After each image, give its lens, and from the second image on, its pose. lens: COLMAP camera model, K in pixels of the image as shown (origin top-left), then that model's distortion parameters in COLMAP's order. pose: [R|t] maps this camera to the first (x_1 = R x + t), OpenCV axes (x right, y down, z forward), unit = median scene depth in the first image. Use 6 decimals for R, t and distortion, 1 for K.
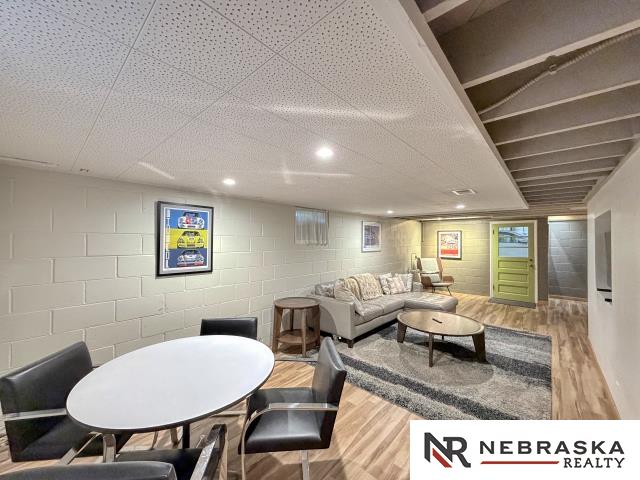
lens RADIAL K [[255.5, 0, 318.6], [0, 255.5, 238.8], [0, 0, 1]] dist [-0.001250, 0.000313]
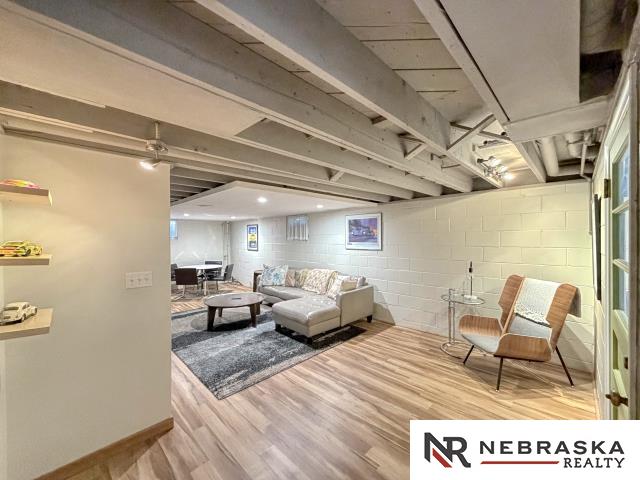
lens RADIAL K [[255.5, 0, 320.3], [0, 255.5, 239.9], [0, 0, 1]] dist [-0.001250, 0.000313]
pose [[-0.040696, -0.000854, -0.999171, 1.012070], [0.010749, 0.999941, -0.001293, 0.016951], [0.999114, -0.010793, -0.040685, 0.857365]]
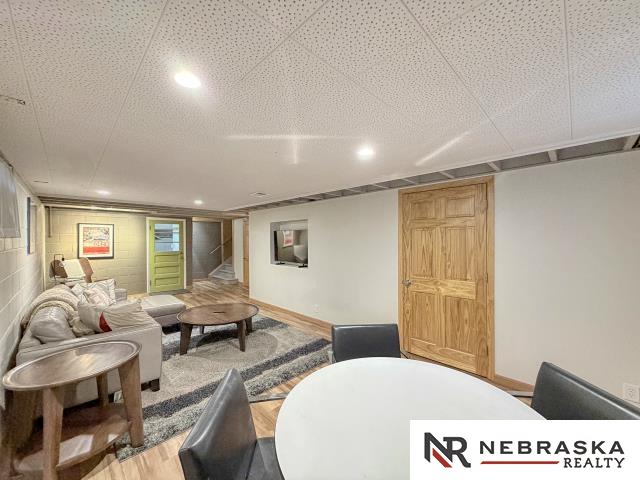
lens RADIAL K [[255.5, 0, 317.6], [0, 255.5, 239.9], [0, 0, 1]] dist [-0.001250, 0.000313]
pose [[0.054886, -0.003601, 0.998486, -0.311560], [-0.008355, 0.999957, 0.004066, 0.013064], [-0.998458, -0.008565, 0.054854, 0.321236]]
